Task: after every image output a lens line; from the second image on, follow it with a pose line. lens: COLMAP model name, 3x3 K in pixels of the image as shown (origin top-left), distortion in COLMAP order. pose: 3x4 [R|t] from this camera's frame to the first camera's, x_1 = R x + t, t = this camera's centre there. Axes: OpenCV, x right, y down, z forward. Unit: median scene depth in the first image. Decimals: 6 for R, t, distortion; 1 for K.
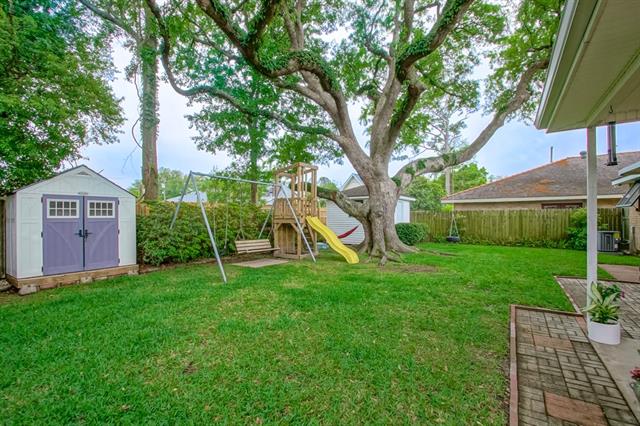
lens RADIAL K [[298.2, 0, 313.2], [0, 298.2, 216.5], [0, 0, 1]] dist [-0.020732, -0.001177]
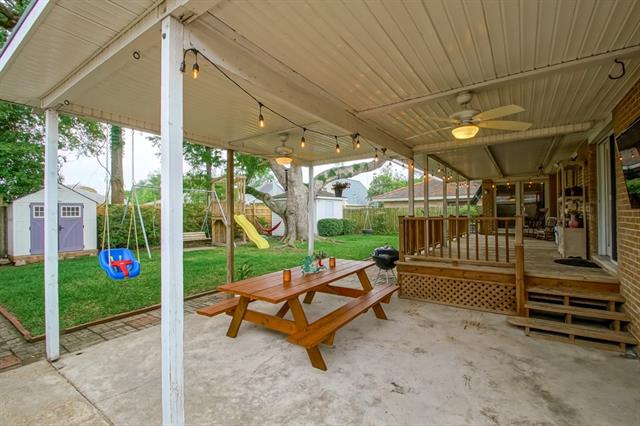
lens RADIAL K [[298.2, 0, 324.0], [0, 298.2, 211.8], [0, 0, 1]] dist [-0.020732, -0.001177]
pose [[0.999925, -0.008780, -0.008525, 0.526318], [0.008780, 0.999961, -0.000064, -0.010791], [0.008525, -0.000010, 0.999964, -0.434524]]
